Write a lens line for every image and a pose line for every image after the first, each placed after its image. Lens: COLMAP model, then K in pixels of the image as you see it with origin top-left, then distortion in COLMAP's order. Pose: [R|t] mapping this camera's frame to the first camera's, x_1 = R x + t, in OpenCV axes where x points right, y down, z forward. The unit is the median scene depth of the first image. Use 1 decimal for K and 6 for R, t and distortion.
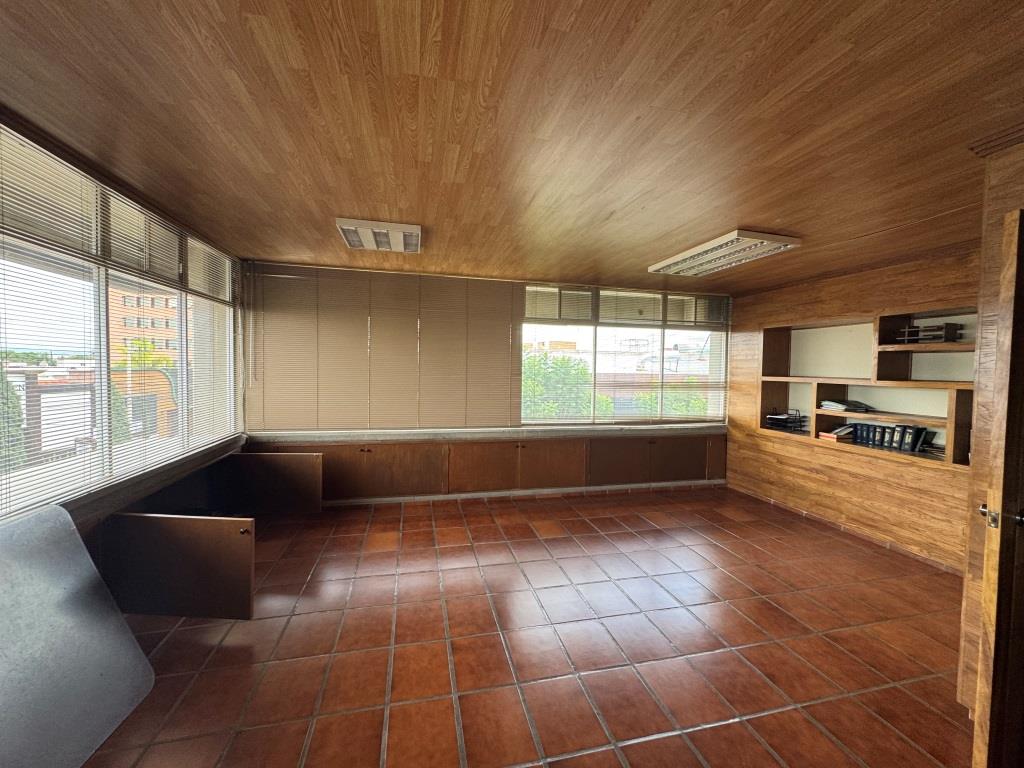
lens RADIAL K [[406.9, 0, 513.0], [0, 406.9, 384.2], [0, 0, 1]] dist [-0.002365, 0.000690]
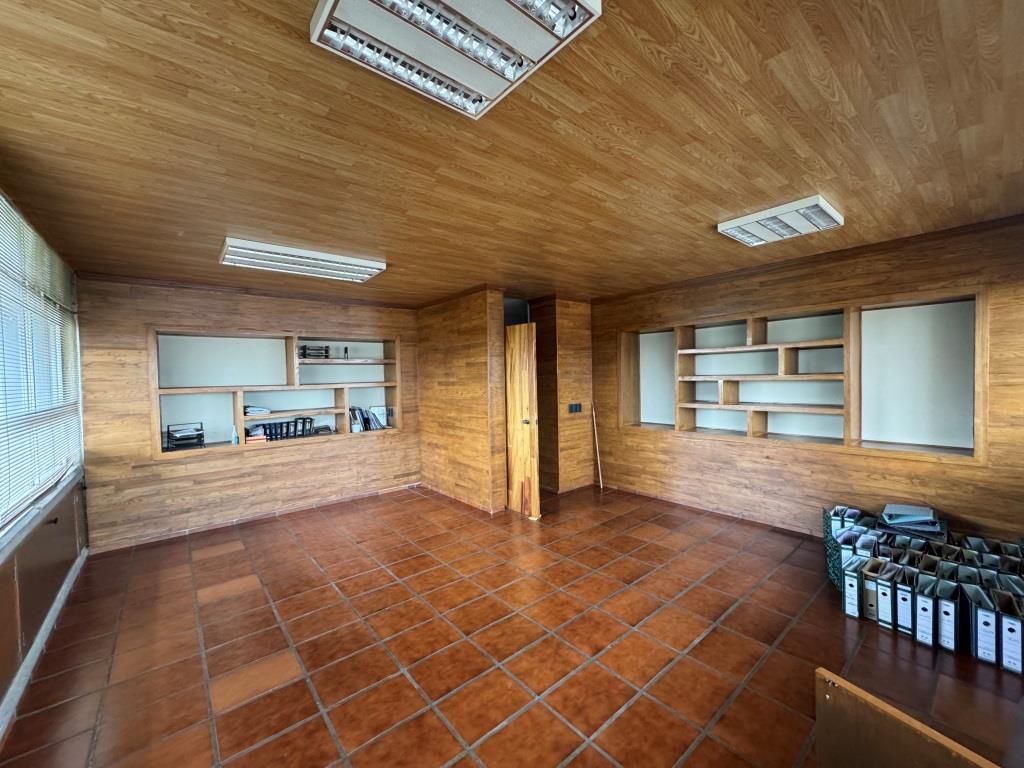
lens RADIAL K [[406.9, 0, 511.0], [0, 406.9, 383.6], [0, 0, 1]] dist [-0.002365, 0.000690]
pose [[-0.442524, -0.027472, 0.896336, -0.593400], [0.051905, 0.997070, 0.056184, -0.054829], [-0.895253, 0.071387, -0.439802, 1.002222]]
